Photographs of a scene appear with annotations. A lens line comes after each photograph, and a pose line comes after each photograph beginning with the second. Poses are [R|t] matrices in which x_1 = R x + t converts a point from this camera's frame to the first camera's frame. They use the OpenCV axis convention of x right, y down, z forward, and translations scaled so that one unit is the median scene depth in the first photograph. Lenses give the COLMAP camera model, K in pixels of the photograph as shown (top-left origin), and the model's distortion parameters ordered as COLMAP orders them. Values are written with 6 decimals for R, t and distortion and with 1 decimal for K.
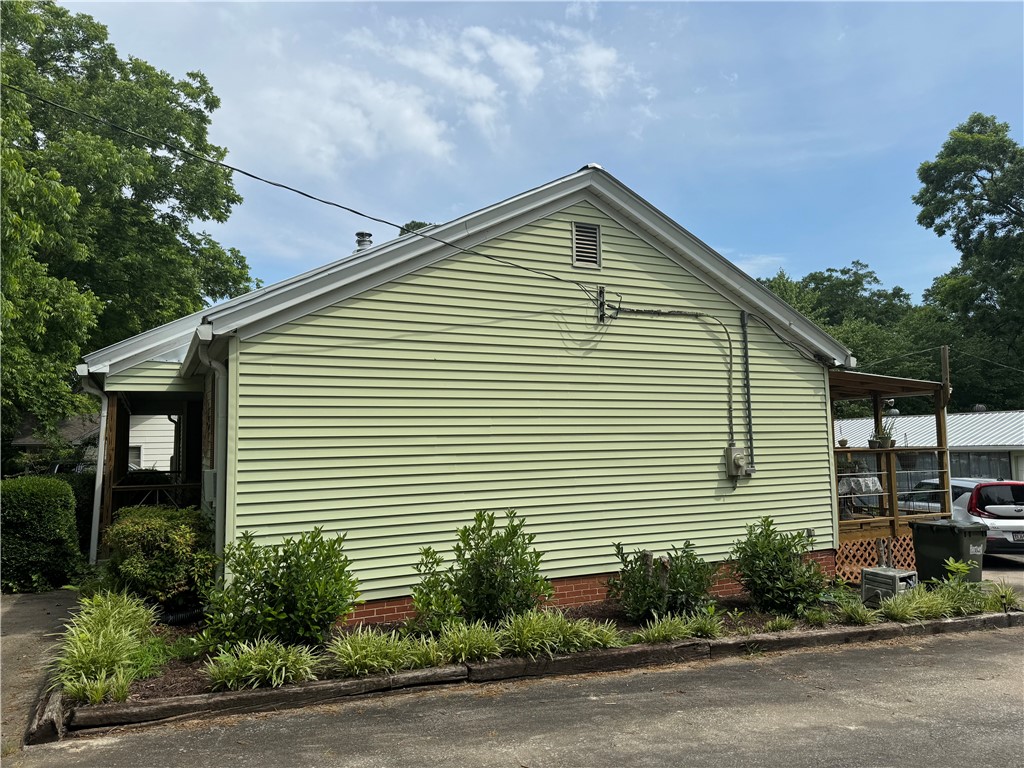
lens RADIAL K [[713.6, 0, 510.5], [0, 713.6, 378.0], [0, 0, 1]] dist [0.019328, -0.019850]
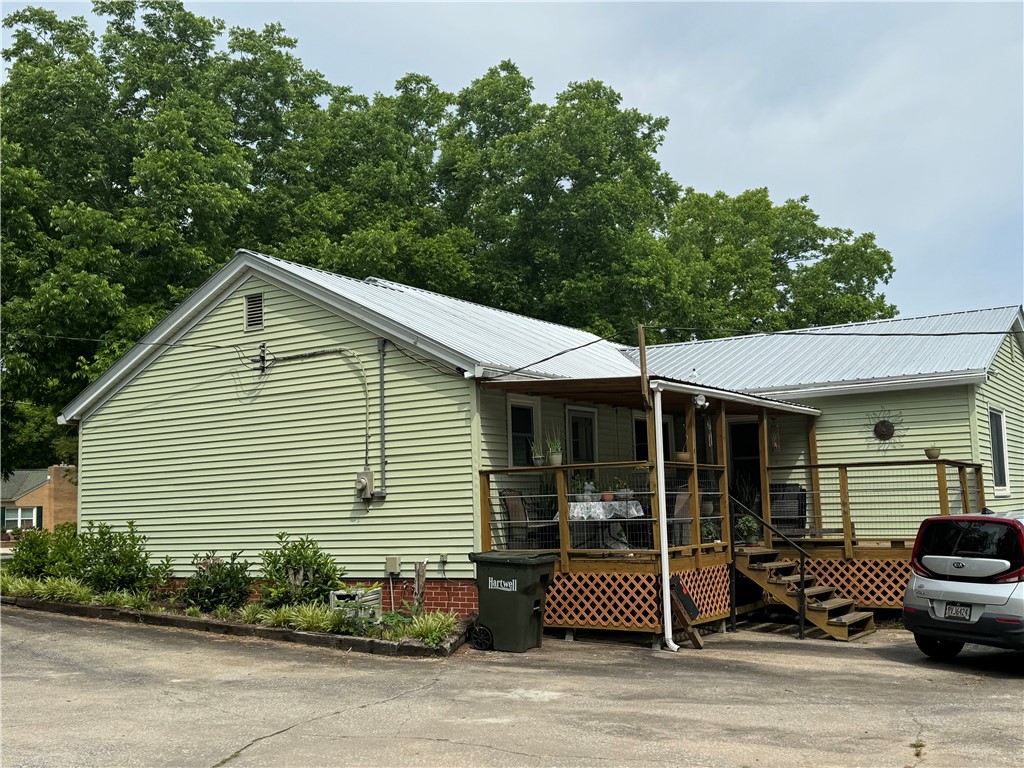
lens RADIAL K [[1063.1, 0, 514.3], [0, 1063.1, 384.5], [0, 0, 1]] dist [0.016875, 0.000000]
pose [[0.569548, -0.102462, -0.815547, 1.821228], [0.098738, 0.993544, -0.055870, 0.083567], [0.816006, -0.048704, 0.575988, 0.302195]]
